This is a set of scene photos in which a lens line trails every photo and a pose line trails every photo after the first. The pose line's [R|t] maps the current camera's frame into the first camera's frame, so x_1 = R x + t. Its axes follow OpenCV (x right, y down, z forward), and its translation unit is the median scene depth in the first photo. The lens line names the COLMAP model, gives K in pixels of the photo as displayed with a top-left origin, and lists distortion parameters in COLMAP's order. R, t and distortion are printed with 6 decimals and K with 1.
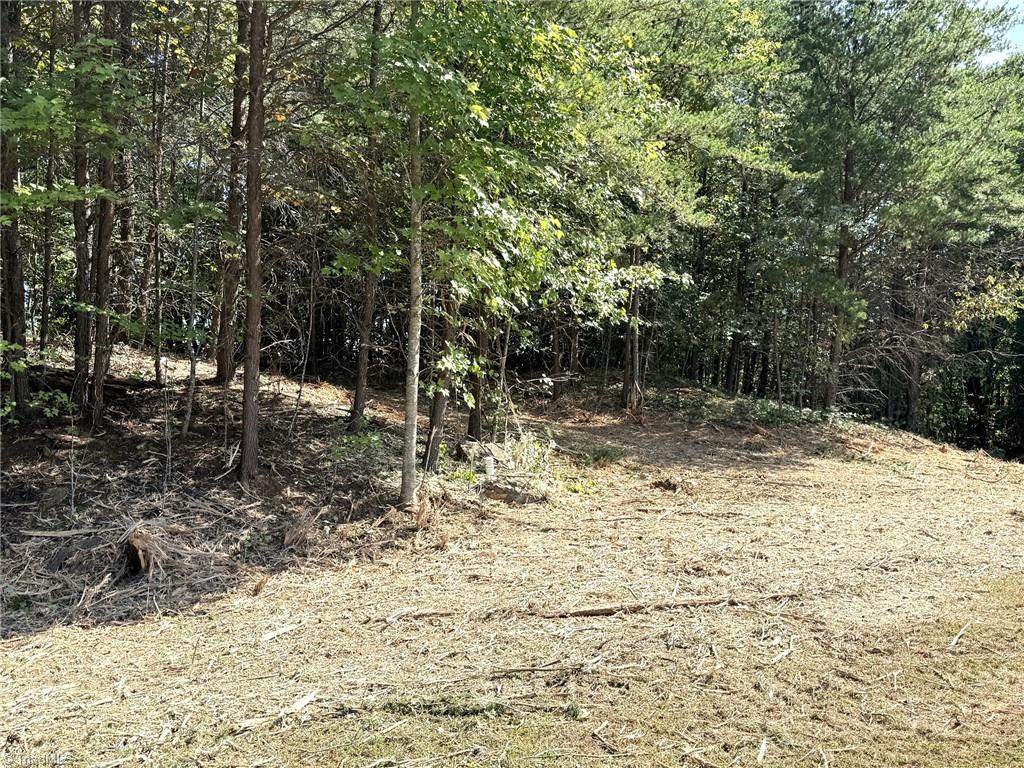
lens RADIAL K [[982.7, 0, 513.2], [0, 982.7, 373.9], [0, 0, 1]] dist [0.044418, 0.000000]
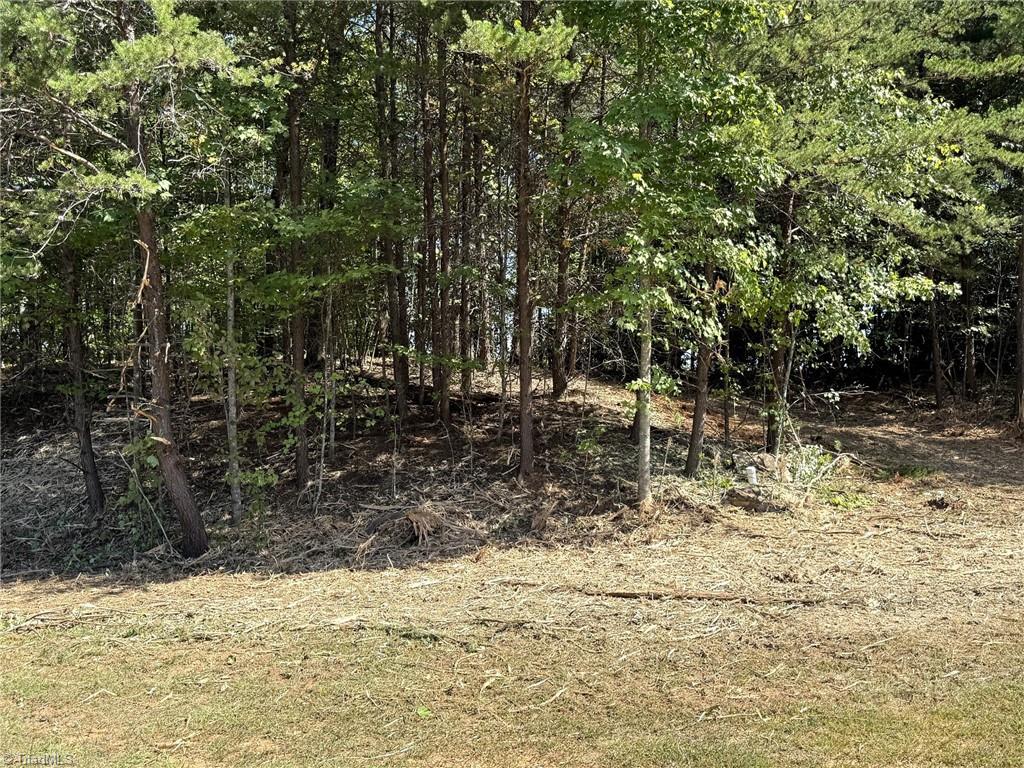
lens RADIAL K [[982.7, 0, 531.3], [0, 982.7, 384.9], [0, 0, 1]] dist [0.044418, 0.000000]
pose [[0.854935, -0.007340, -0.518683, 0.353136], [0.010081, 0.999946, 0.002466, -0.012264], [0.518637, -0.007337, 0.854963, -0.058591]]
